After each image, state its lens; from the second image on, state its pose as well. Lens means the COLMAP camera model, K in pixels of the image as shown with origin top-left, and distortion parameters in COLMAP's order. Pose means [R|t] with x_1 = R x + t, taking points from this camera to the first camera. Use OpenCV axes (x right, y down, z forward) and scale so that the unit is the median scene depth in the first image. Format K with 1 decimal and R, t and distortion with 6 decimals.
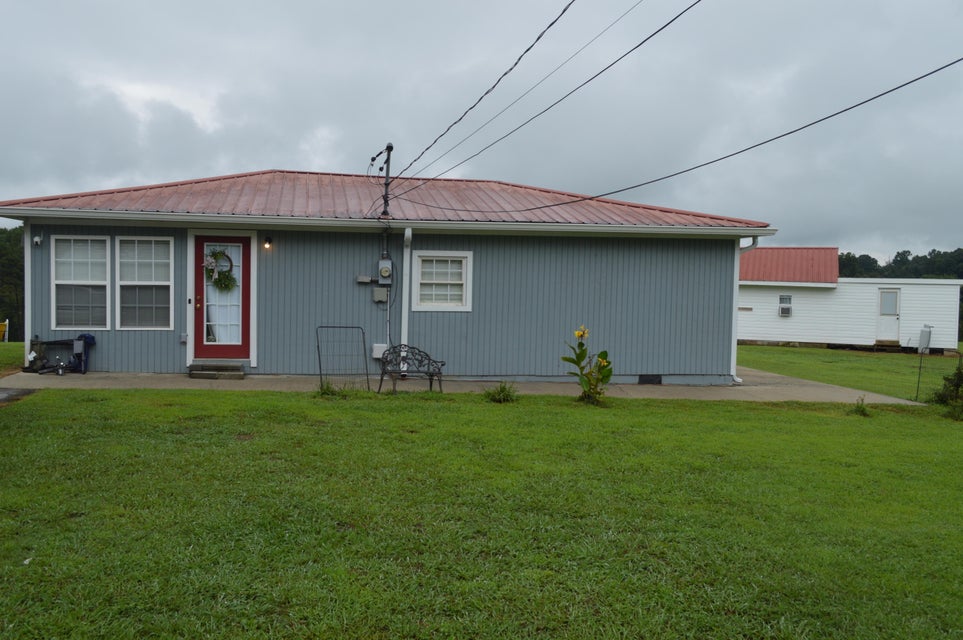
lens RADIAL K [[905.6, 0, 481.5], [0, 905.6, 320.0], [0, 0, 1]] dist [-0.015605, 0.001157]
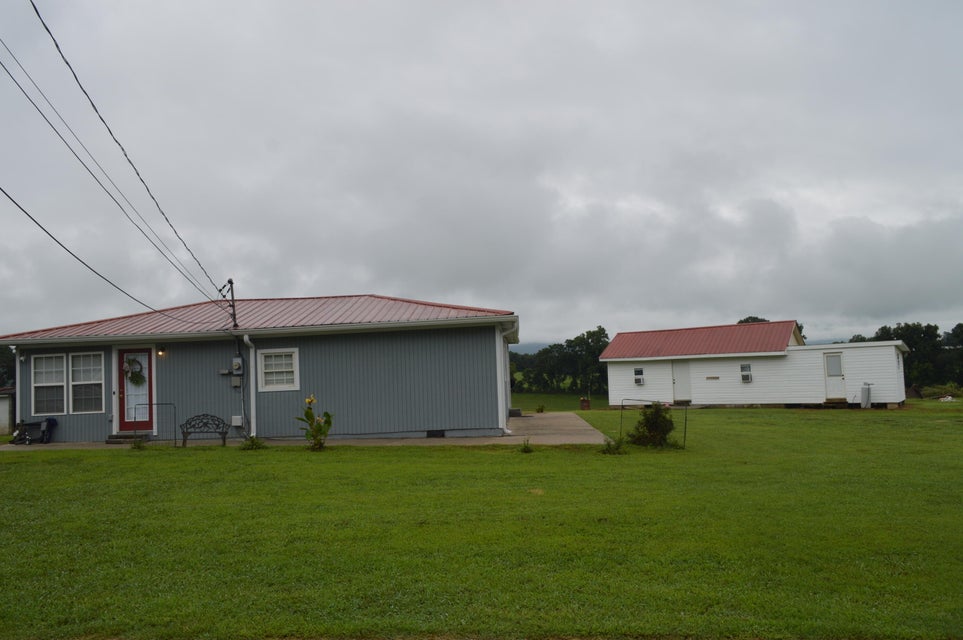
lens RADIAL K [[762.7, 0, 481.5], [0, 762.7, 320.0], [0, 0, 1]] dist [-0.009400, 0.002777]
pose [[0.971738, -0.074679, -0.223937, 0.559802], [0.049012, 0.991796, -0.118065, 0.037906], [0.230917, 0.103752, 0.967426, -0.101184]]
